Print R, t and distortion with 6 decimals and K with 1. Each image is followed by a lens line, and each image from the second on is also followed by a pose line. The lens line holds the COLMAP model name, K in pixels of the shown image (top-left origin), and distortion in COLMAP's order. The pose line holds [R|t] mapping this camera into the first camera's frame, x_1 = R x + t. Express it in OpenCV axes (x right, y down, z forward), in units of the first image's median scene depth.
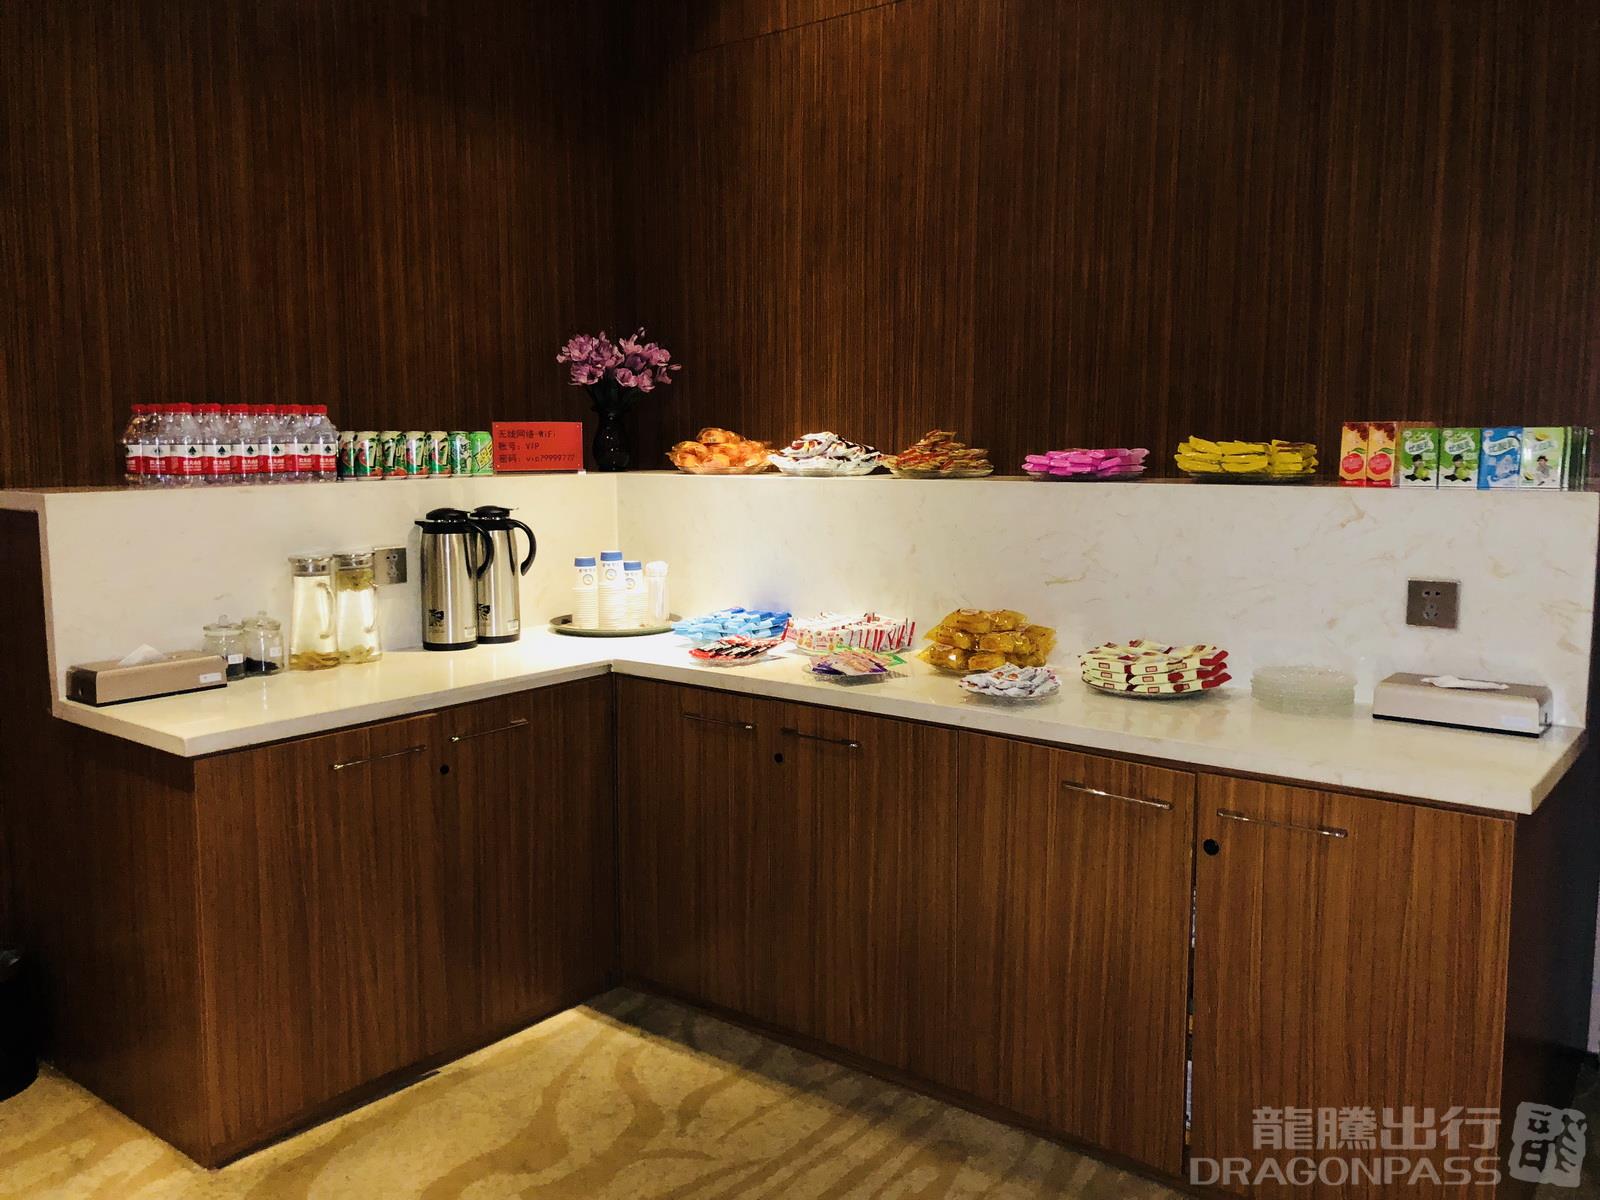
lens RADIAL K [[1312.7, 0, 800.0], [0, 1312.7, 600.0], [0, 0, 1]] dist [0.034720, -0.002626]
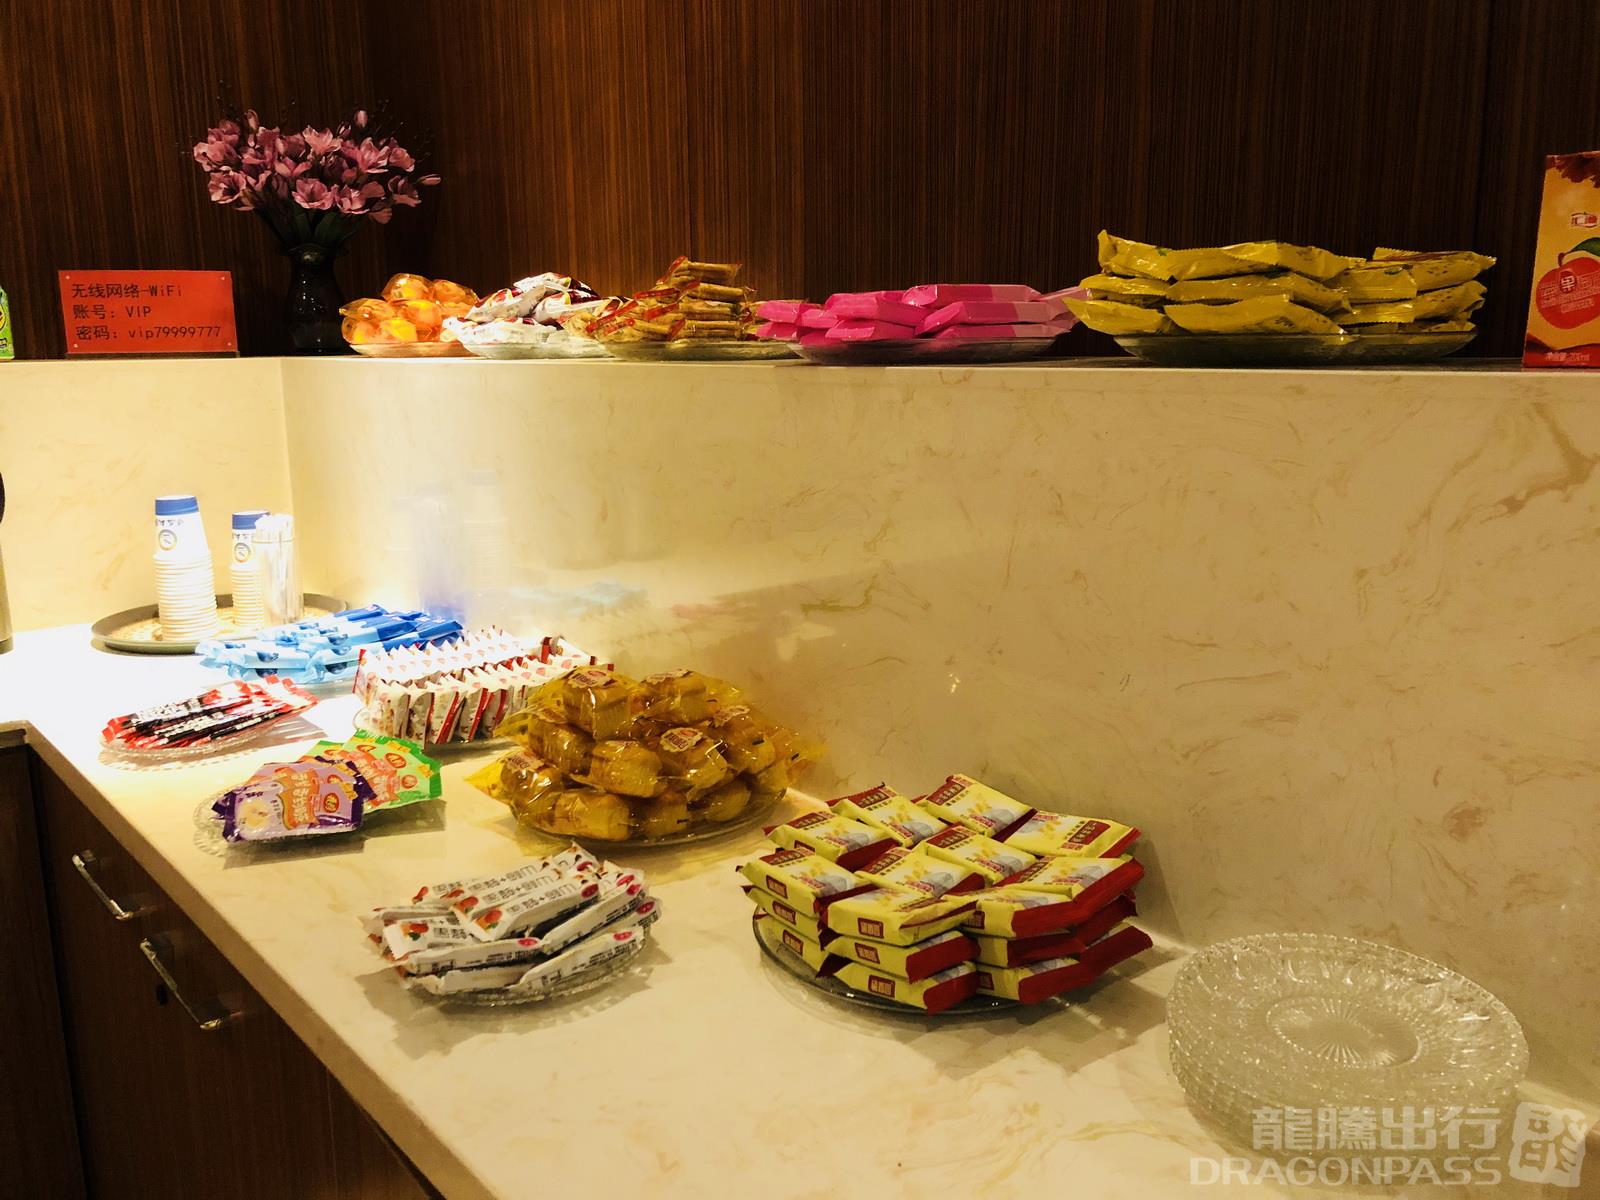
lens RADIAL K [[1312.7, 0, 800.0], [0, 1312.7, 600.0], [0, 0, 1]] dist [0.034720, -0.002626]
pose [[0.981328, 0.022471, -0.191026, 0.218774], [-0.006088, 0.996283, 0.085921, -0.041775], [0.192246, -0.083153, 0.977817, 0.475504]]
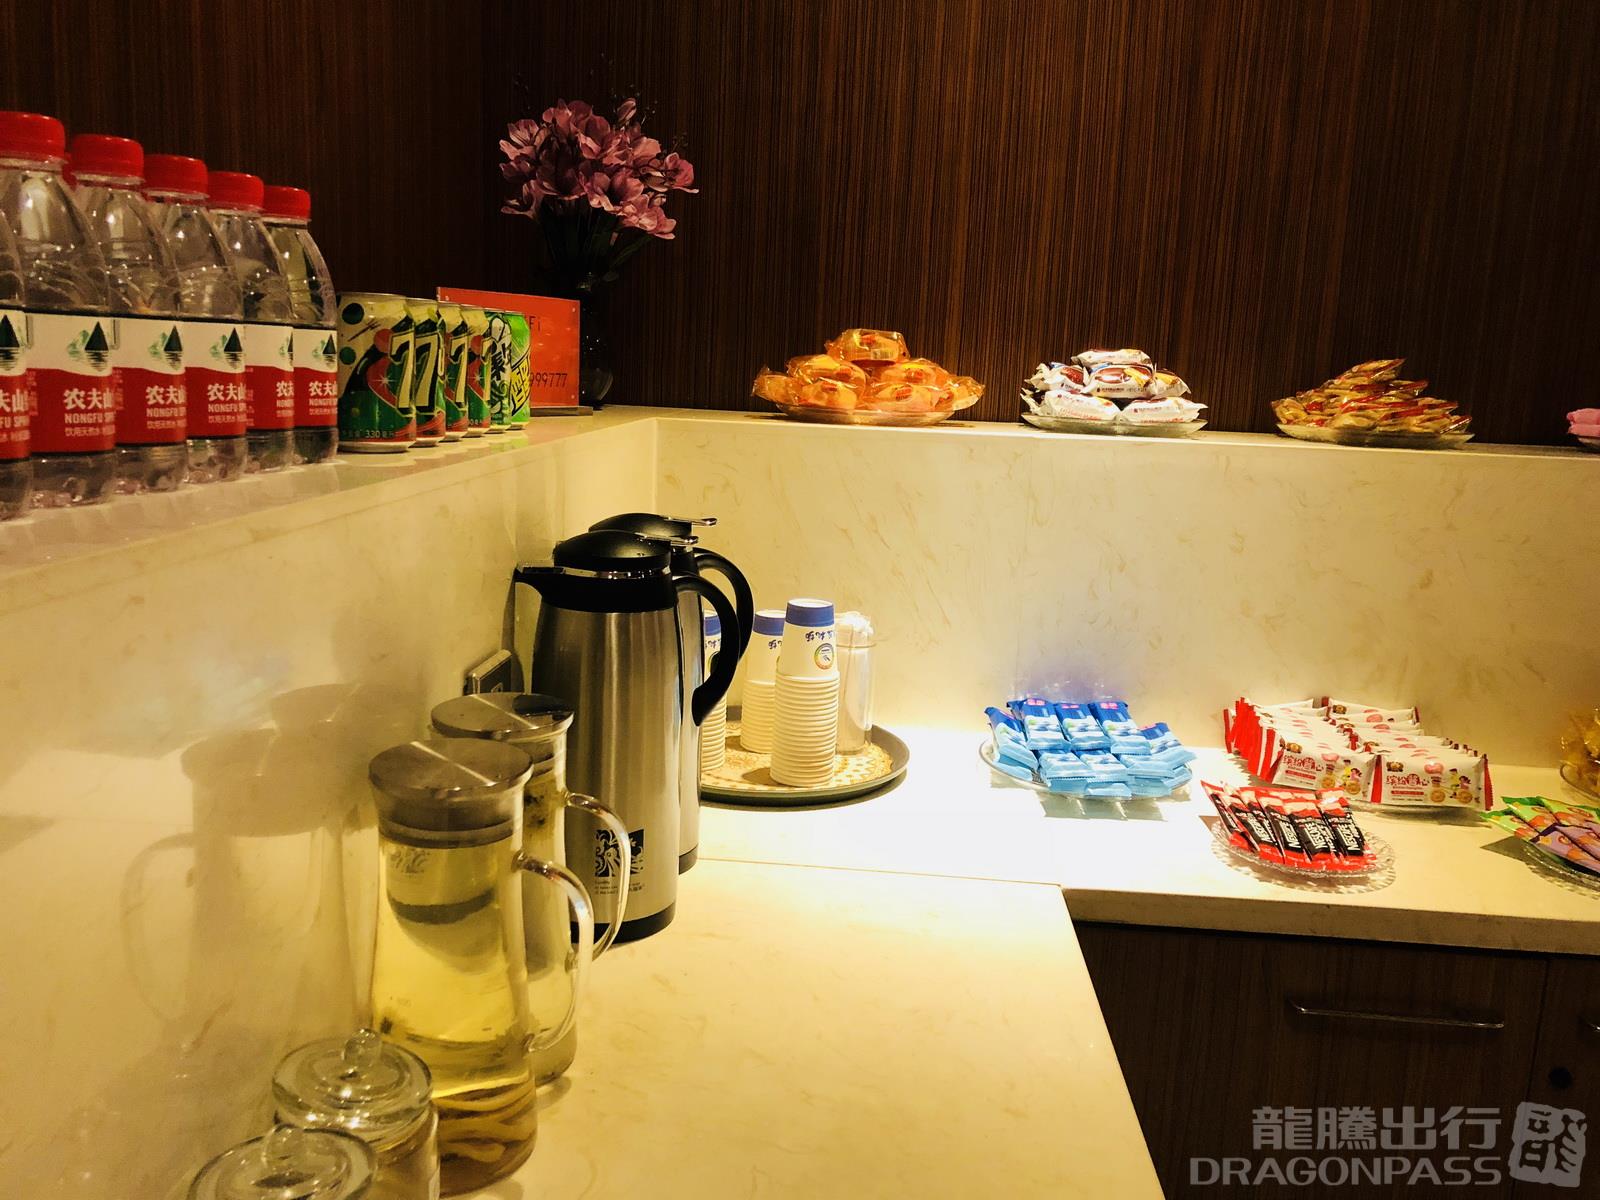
lens RADIAL K [[1312.7, 0, 800.0], [0, 1312.7, 600.0], [0, 0, 1]] dist [0.034720, -0.002626]
pose [[0.822705, -0.061677, 0.565113, -0.391095], [0.023188, 0.996910, 0.075046, -0.069345], [-0.567995, -0.048637, 0.821593, 0.619439]]
